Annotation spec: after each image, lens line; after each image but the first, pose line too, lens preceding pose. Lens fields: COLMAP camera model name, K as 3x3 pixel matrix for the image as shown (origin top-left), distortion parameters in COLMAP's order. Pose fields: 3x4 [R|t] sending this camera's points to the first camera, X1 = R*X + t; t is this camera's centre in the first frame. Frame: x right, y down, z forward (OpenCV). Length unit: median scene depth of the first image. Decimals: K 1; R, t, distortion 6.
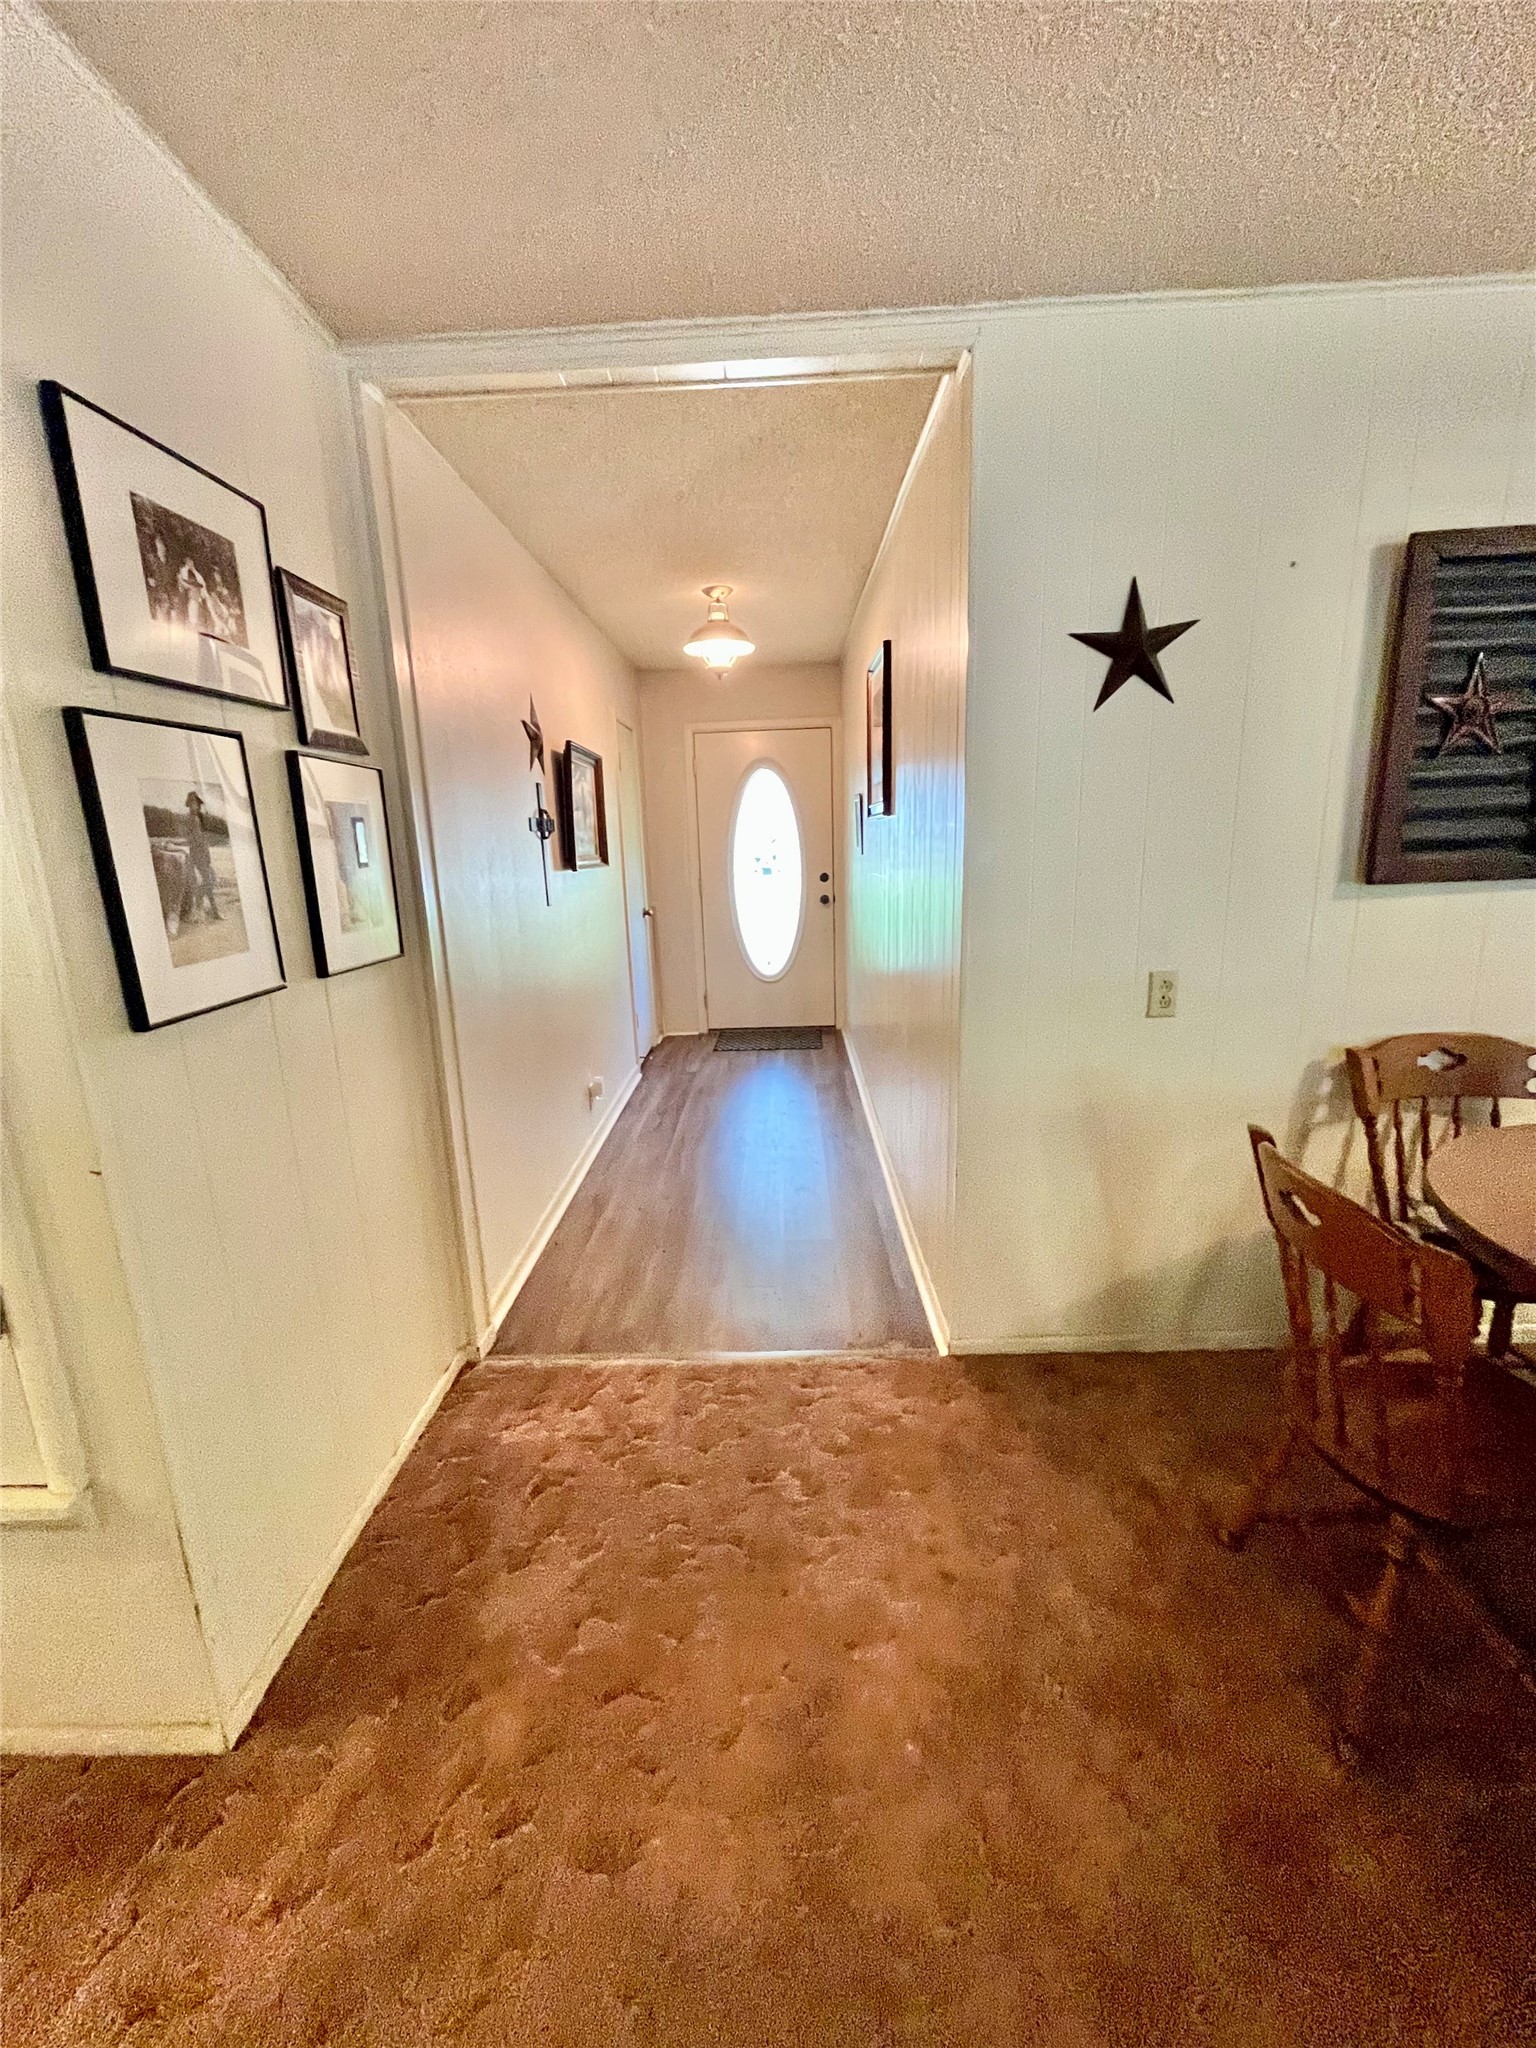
lens RADIAL K [[826.8, 0, 768.4], [0, 826.8, 1032.2], [0, 0, 1]] dist [-0.003795, -0.000076]
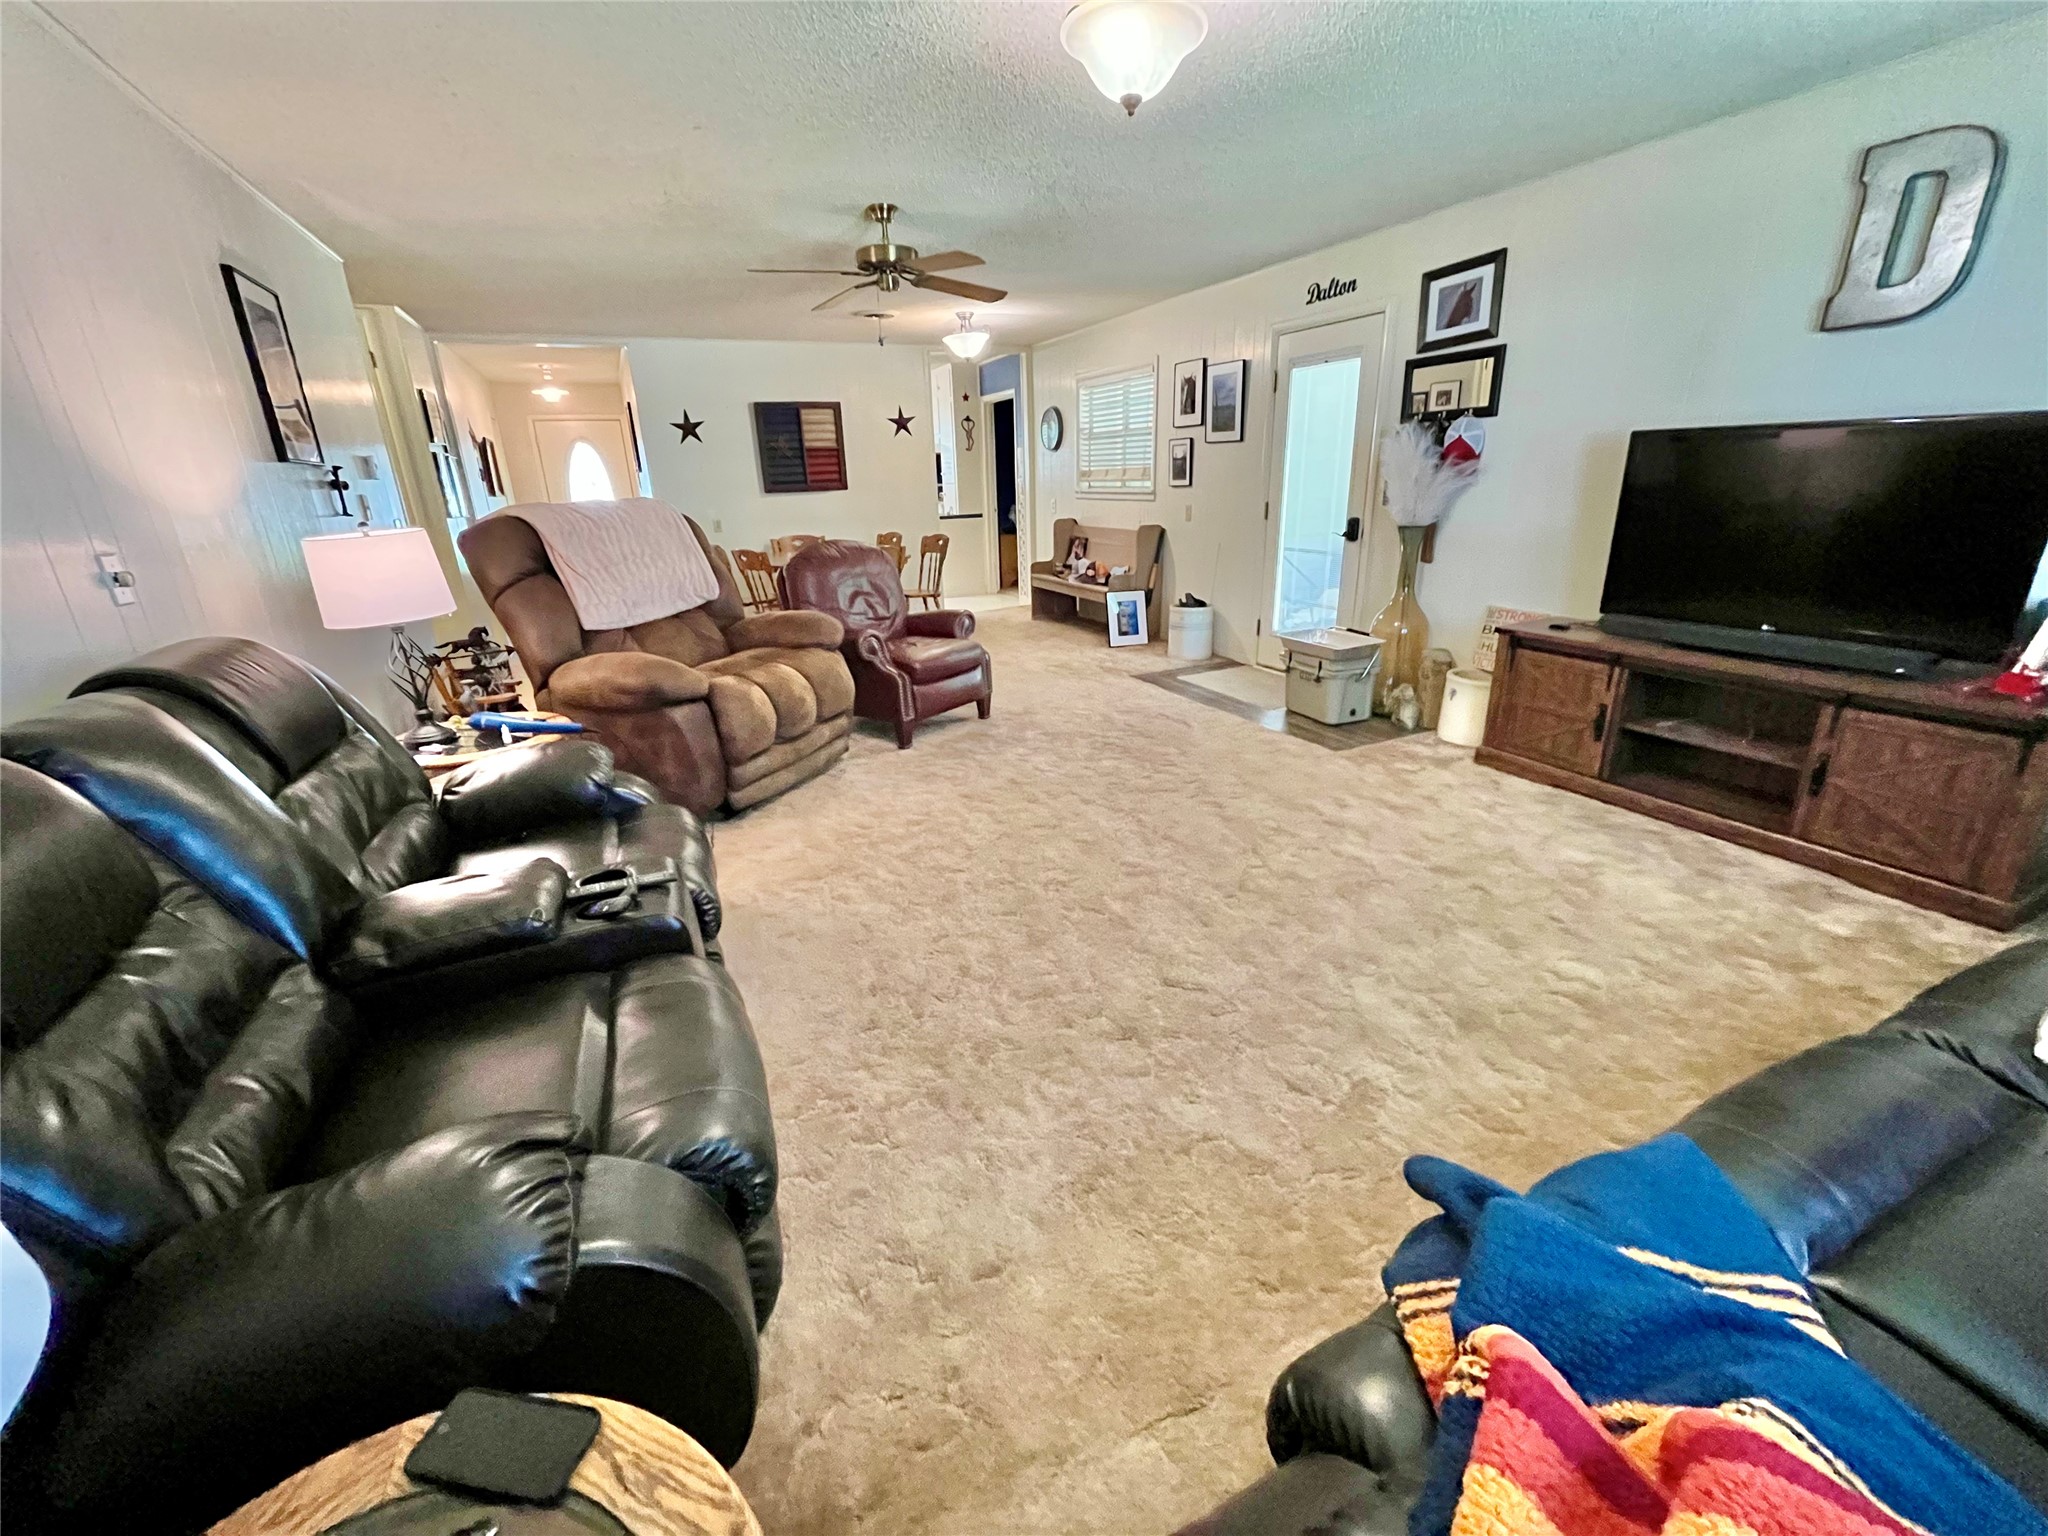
lens RADIAL K [[826.8, 0, 1026.6], [0, 826.8, 765.9], [0, 0, 1]] dist [-0.003795, -0.000076]
pose [[0.900256, -0.137032, 0.413232, 0.063651], [0.099830, 0.988858, 0.110430, 0.753136], [-0.423760, -0.058162, 0.903905, -2.980166]]
